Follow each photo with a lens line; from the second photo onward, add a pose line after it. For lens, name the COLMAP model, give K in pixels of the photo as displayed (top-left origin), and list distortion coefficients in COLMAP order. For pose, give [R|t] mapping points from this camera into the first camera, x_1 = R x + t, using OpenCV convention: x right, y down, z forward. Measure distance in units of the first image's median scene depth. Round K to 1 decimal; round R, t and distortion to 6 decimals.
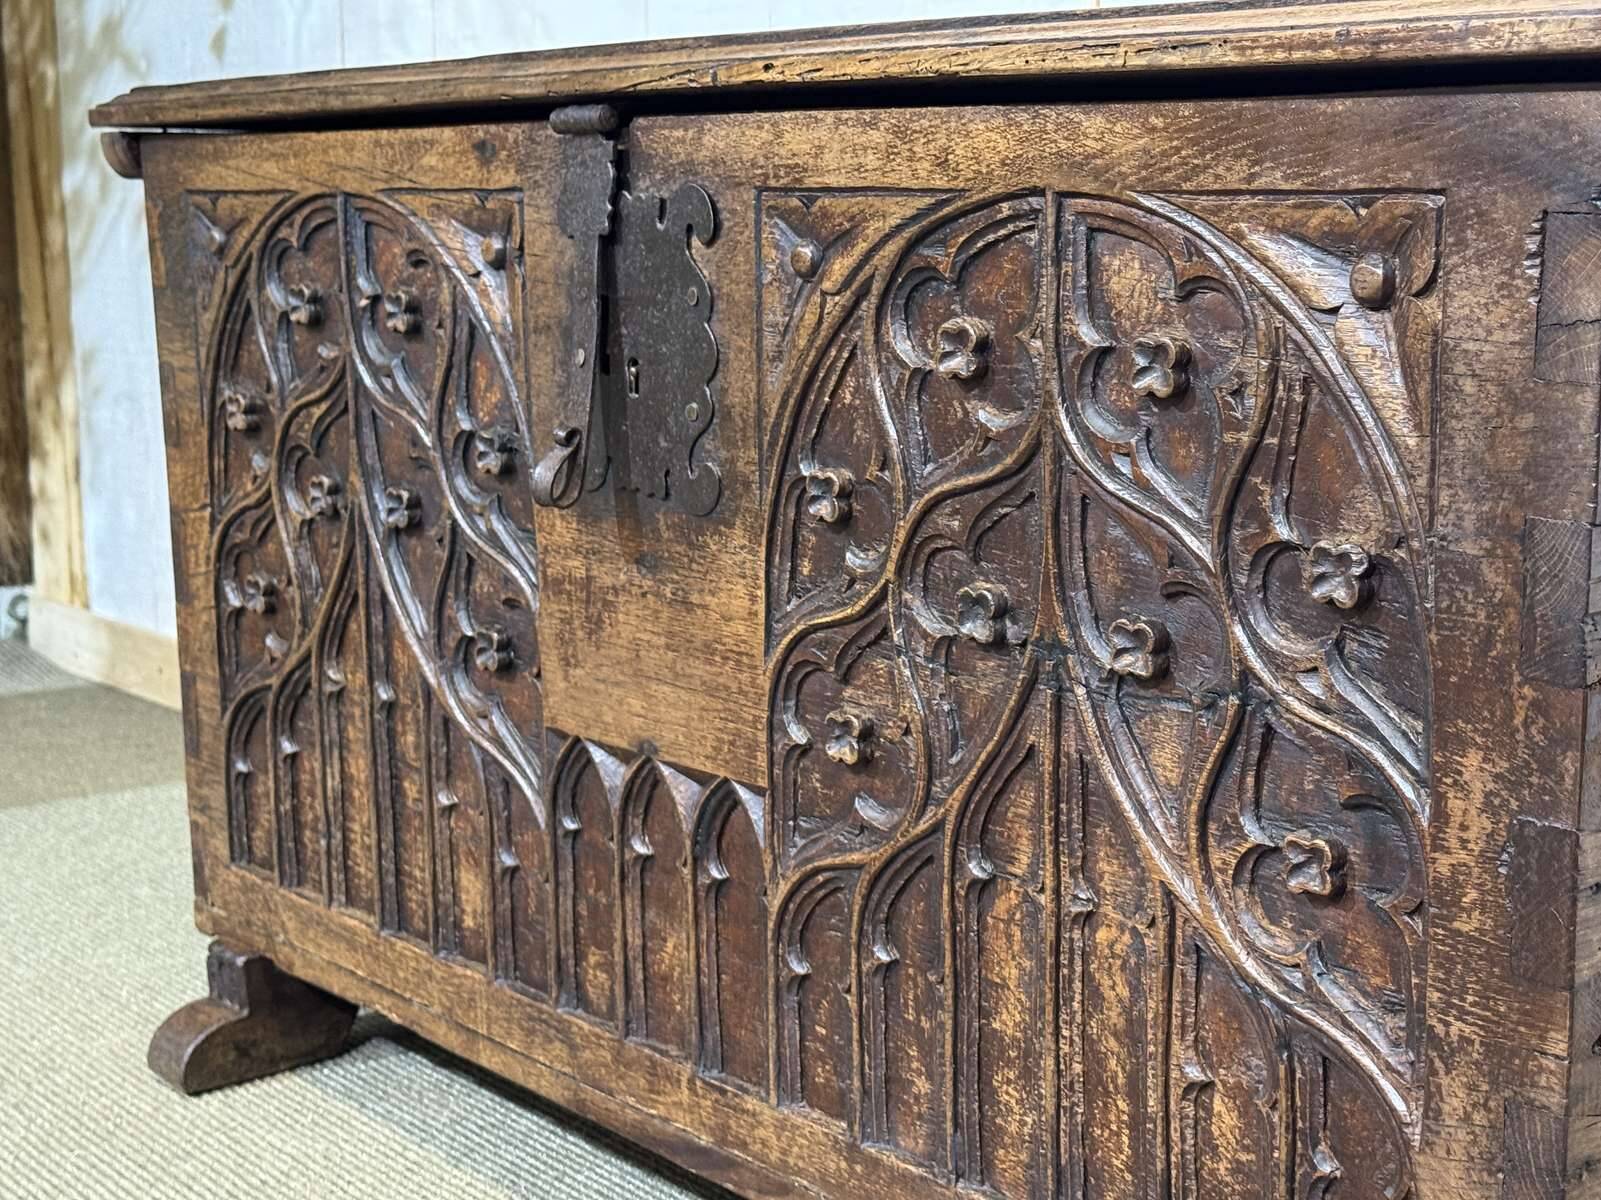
lens RADIAL K [[2498.1, 0, 807.2], [0, 2498.1, 608.8], [0, 0, 1]] dist [0.133762, 0.000000]
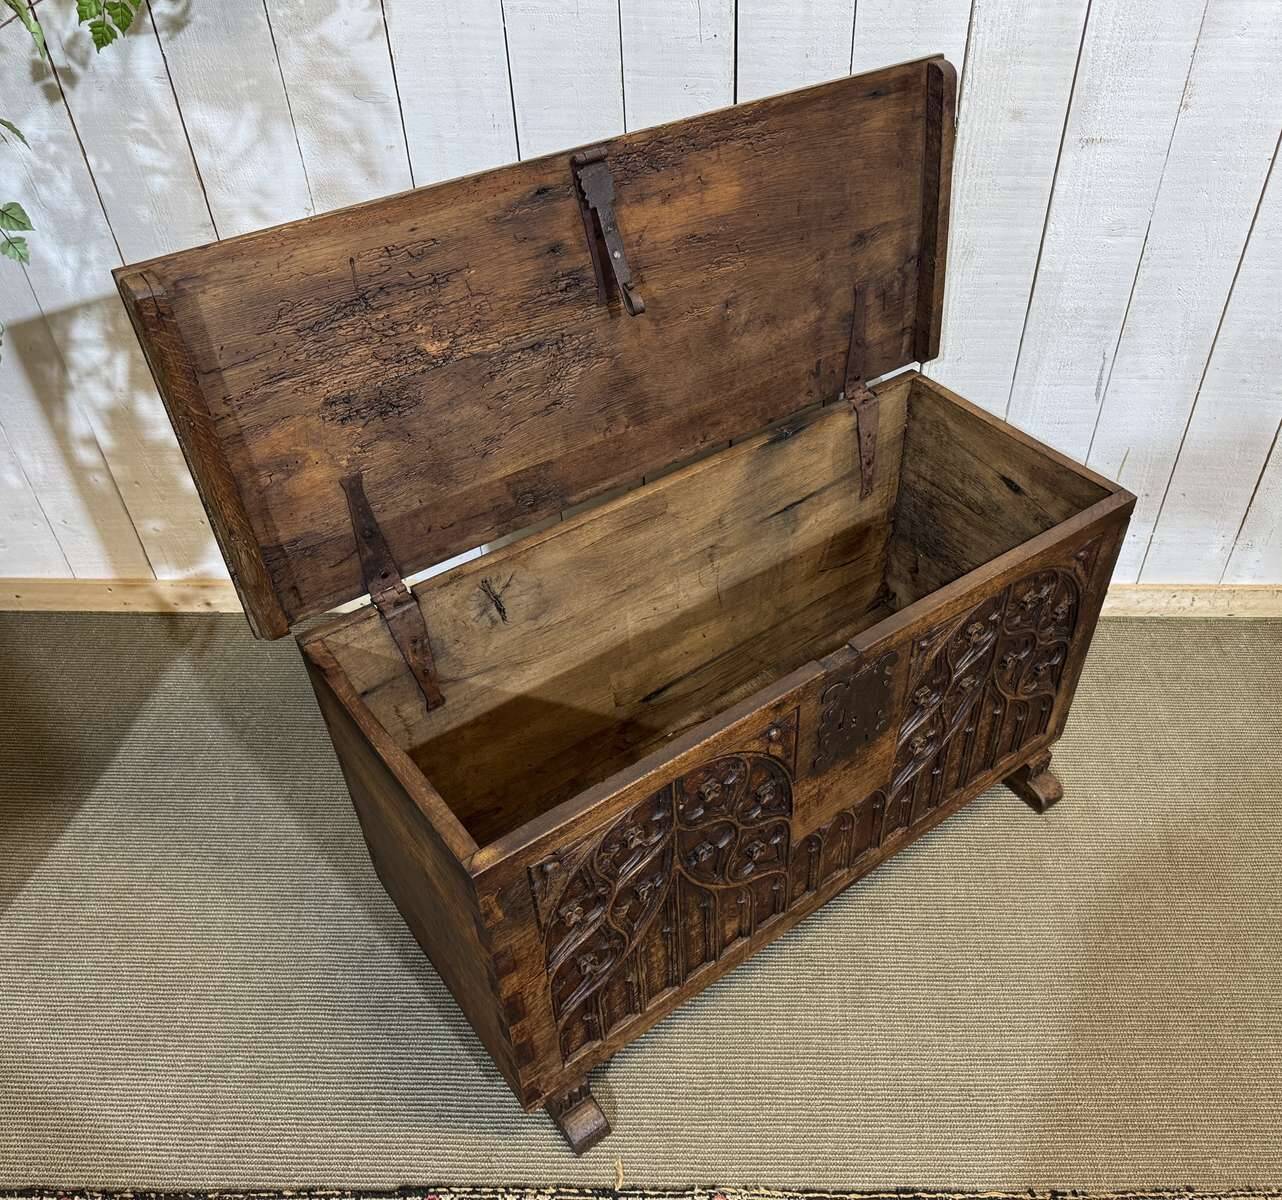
lens RADIAL K [[1143.0, 0, 727.0], [0, 1143.0, 612.6], [0, 0, 1]] dist [0.097766, -0.133092]
pose [[0.030624, -0.655552, 0.754529, -1.017789], [0.173482, 0.746912, 0.641893, -1.093549], [-0.984361, 0.111240, 0.136600, 1.062774]]
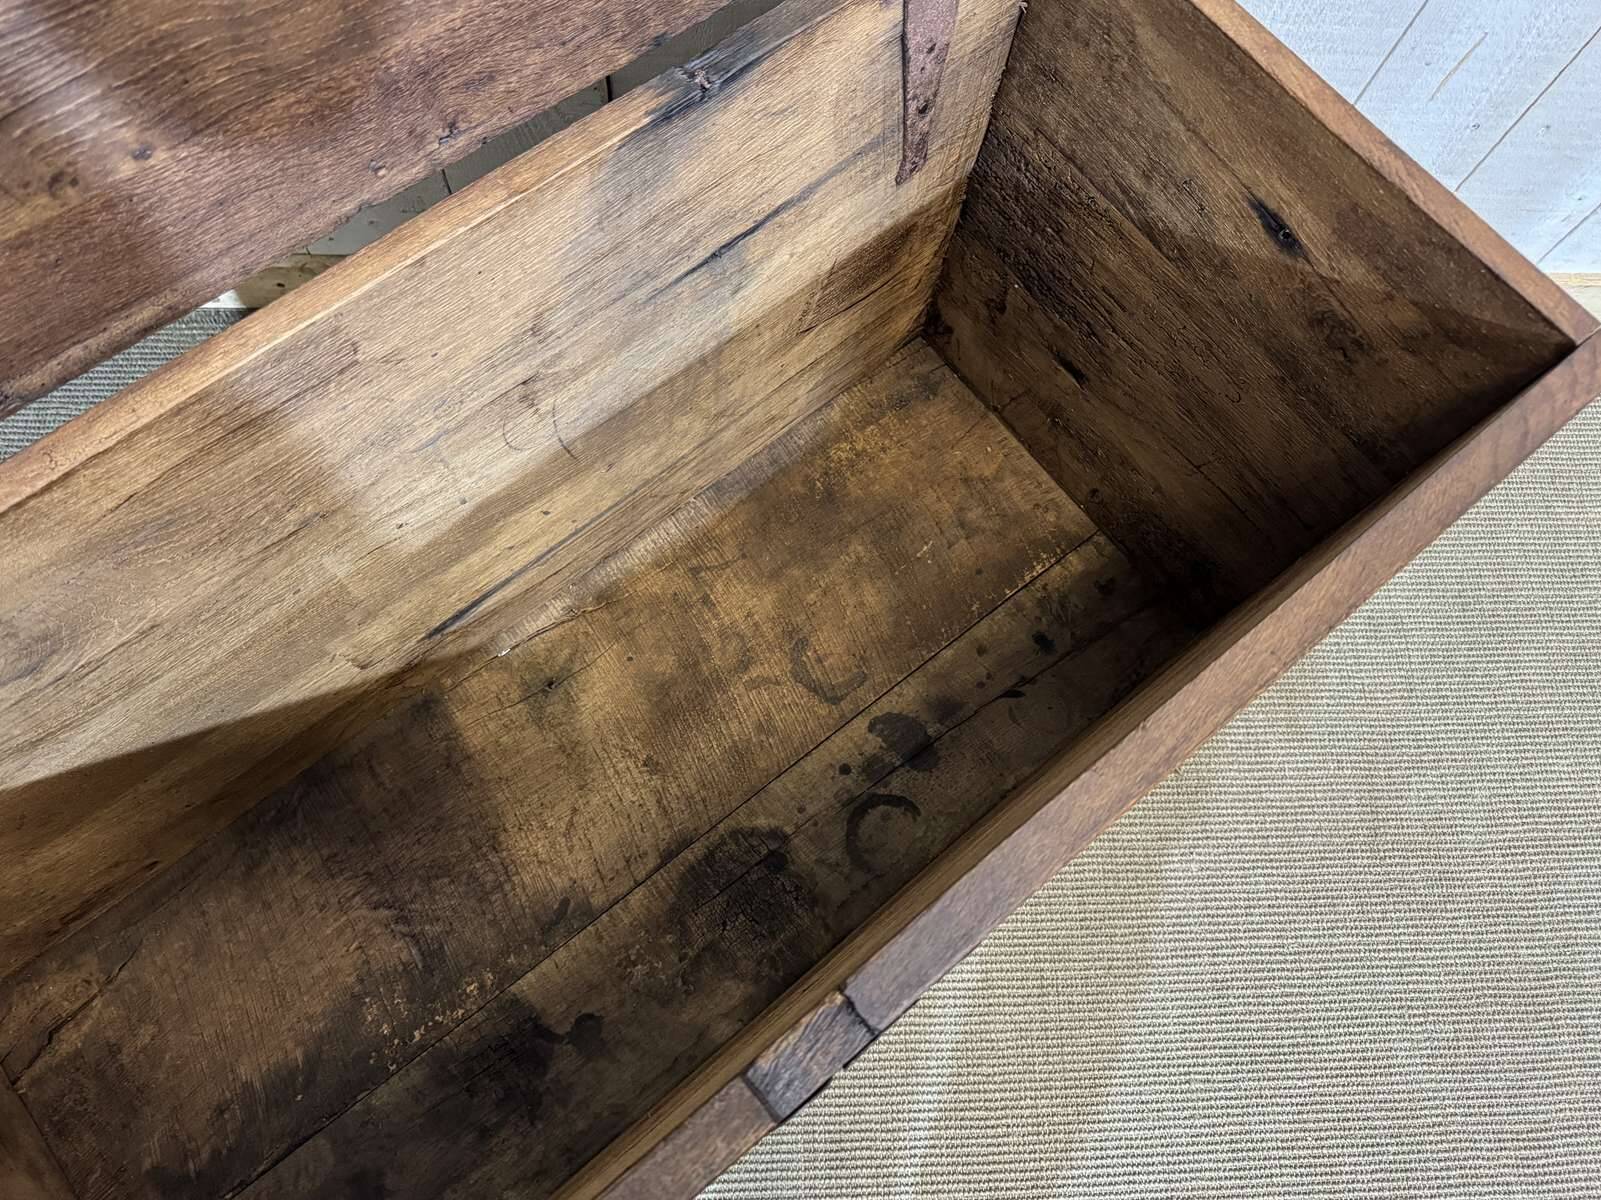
lens RADIAL K [[1149.7, 0, 807.2], [0, 1149.7, 605.6], [0, 0, 1]] dist [0.055734, -0.063103]
pose [[0.005649, -0.941938, 0.335739, -0.073223], [0.114479, 0.334146, 0.935543, -0.682273], [-0.993410, 0.033151, 0.109720, 1.066725]]
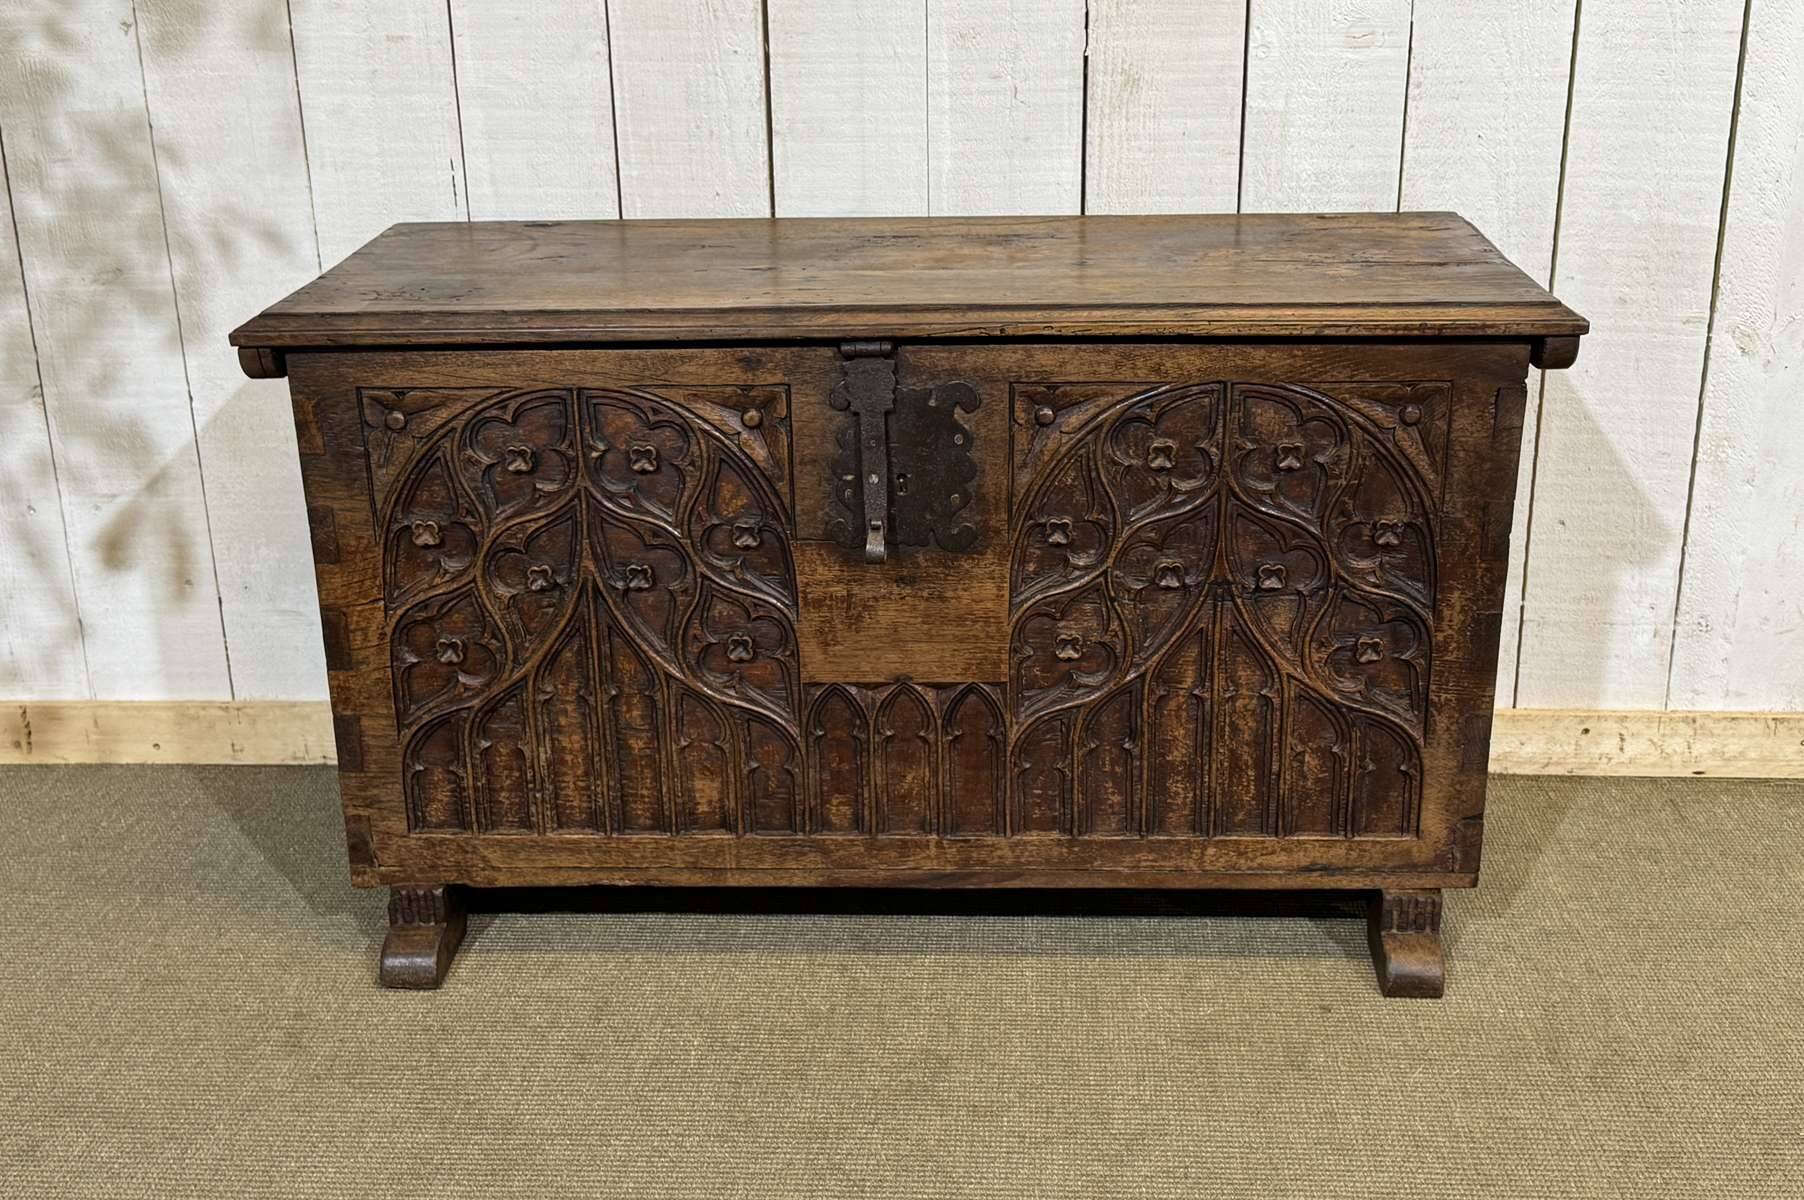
lens RADIAL K [[2122.8, 0, 895.6], [0, 2122.8, 607.8], [0, 0, 1]] dist [0.125520, 0.000000]
pose [[0.671890, -0.257017, 0.694627, -1.290722], [0.138228, 0.964896, 0.223315, -0.388720], [-0.727638, -0.054026, 0.683830, -0.054355]]
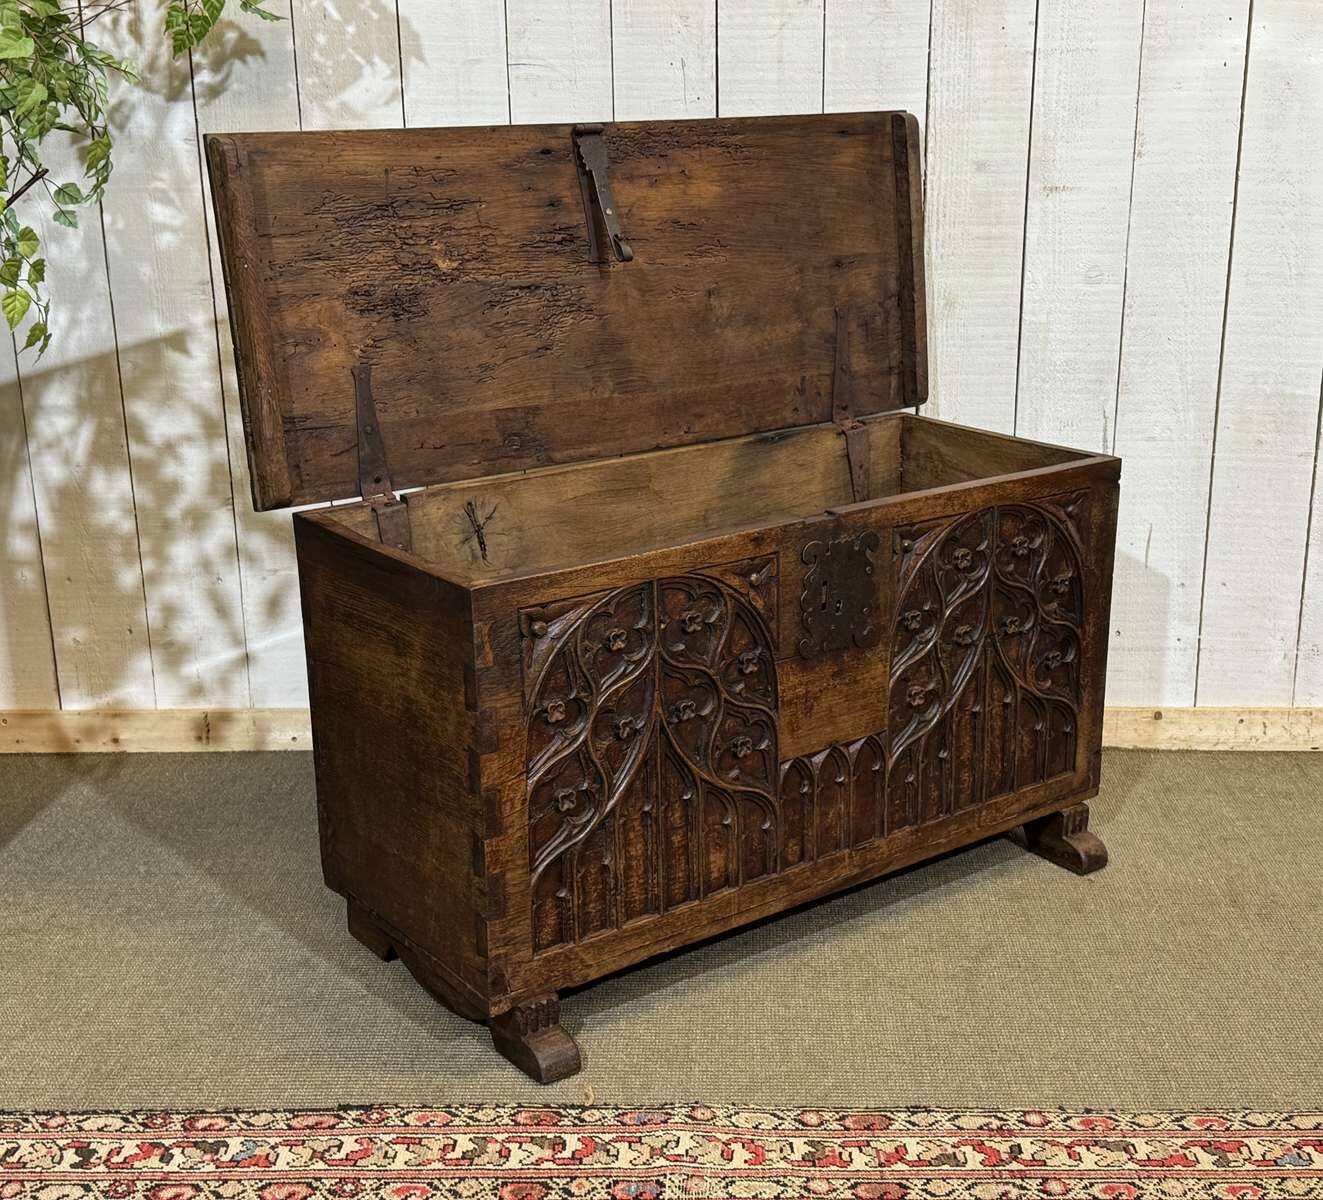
lens RADIAL K [[1827.0, 0, 699.0], [0, 1827.0, 625.2], [0, 0, 1]] dist [0.123190, 0.000000]
pose [[0.045817, -0.280875, 0.958650, -2.139166], [0.187629, 0.944998, 0.267908, -0.686438], [-0.981171, 0.167596, 0.095997, 1.071674]]
